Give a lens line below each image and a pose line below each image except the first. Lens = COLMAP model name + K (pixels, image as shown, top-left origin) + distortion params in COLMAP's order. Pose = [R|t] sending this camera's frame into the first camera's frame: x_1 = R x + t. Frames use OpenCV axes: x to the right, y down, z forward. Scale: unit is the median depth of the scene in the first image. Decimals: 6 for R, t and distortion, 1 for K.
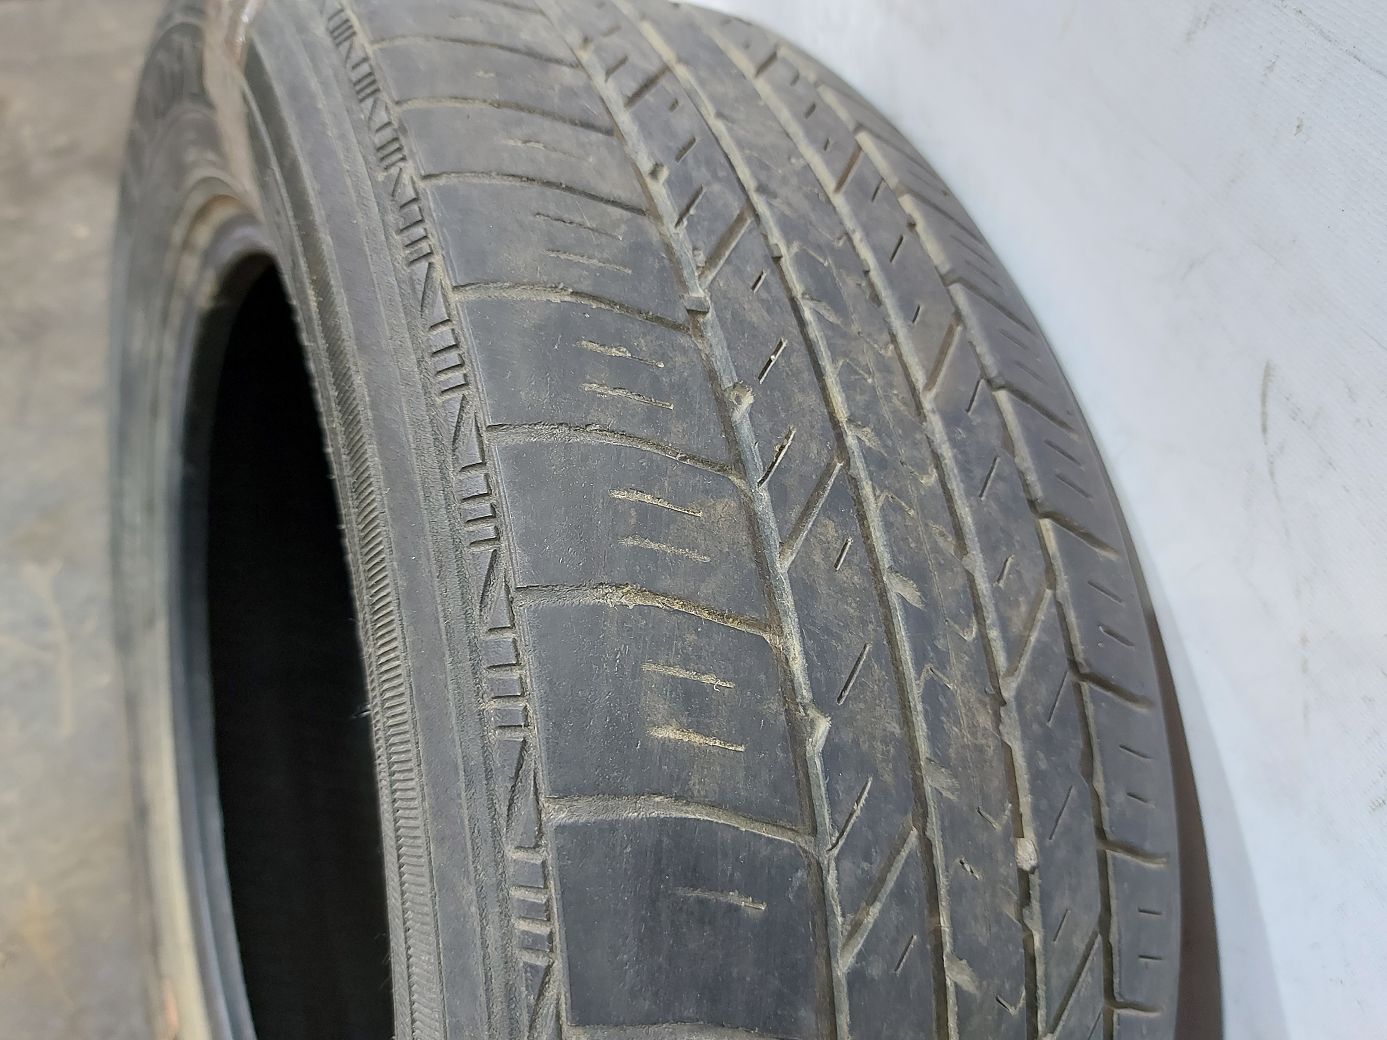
lens RADIAL K [[1008.7, 0, 696.8], [0, 1008.7, 494.9], [0, 0, 1]] dist [0.076948, -0.145736]
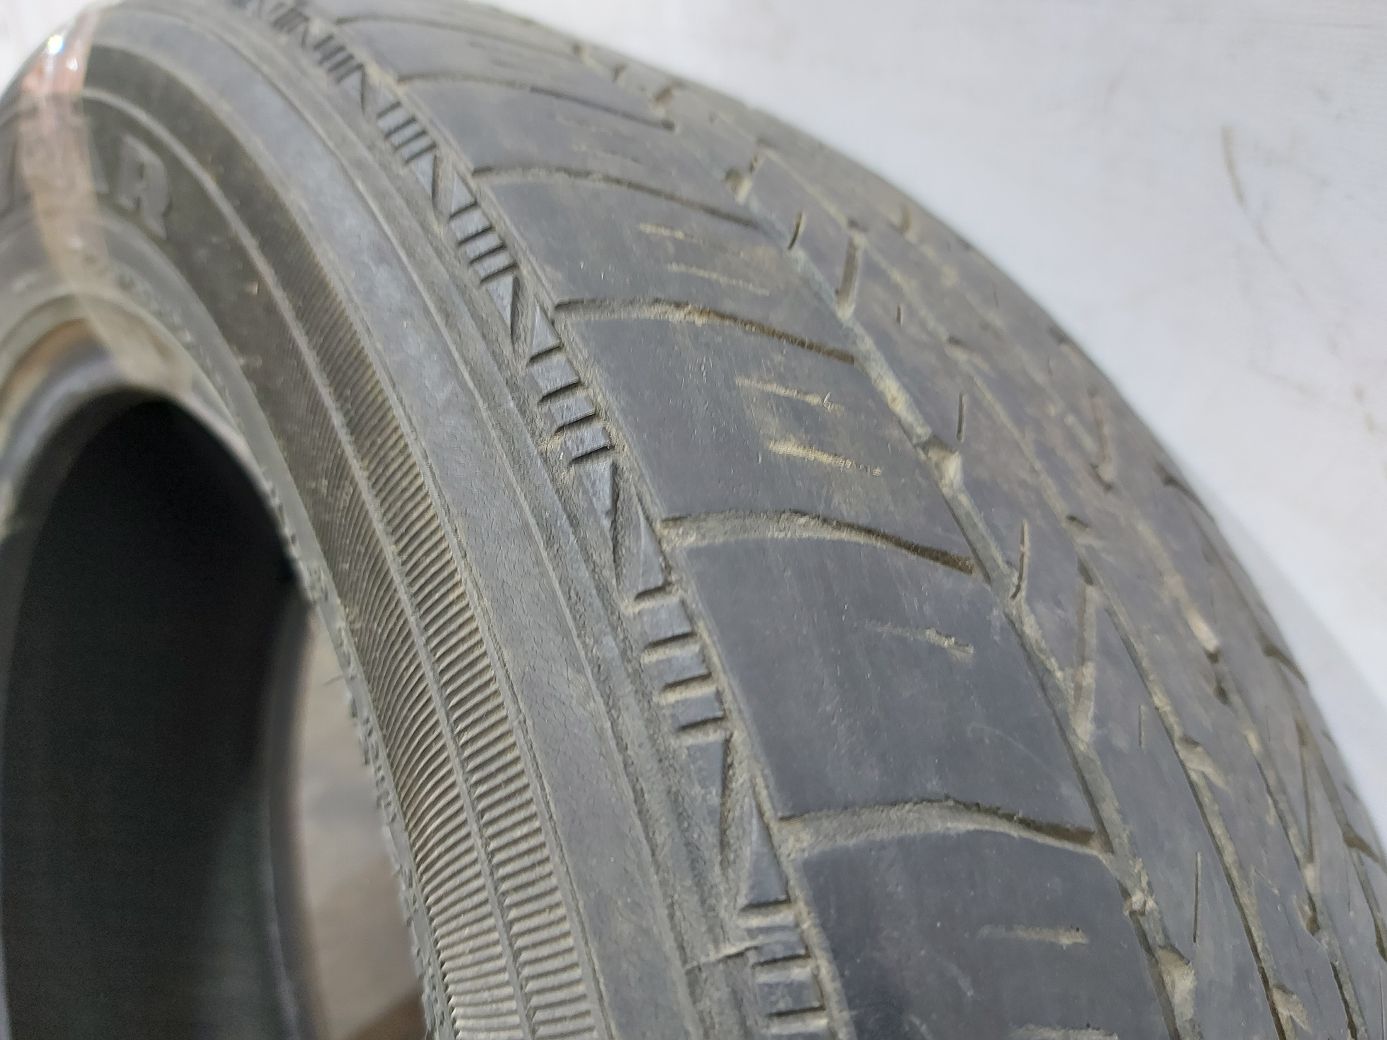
lens RADIAL K [[1008.7, 0, 696.8], [0, 1008.7, 494.9], [0, 0, 1]] dist [0.076948, -0.145736]
pose [[0.964575, -0.179698, 0.193142, -0.248621], [0.229174, 0.933413, -0.276078, 0.461979], [-0.130671, 0.310561, 0.941529, 0.305756]]
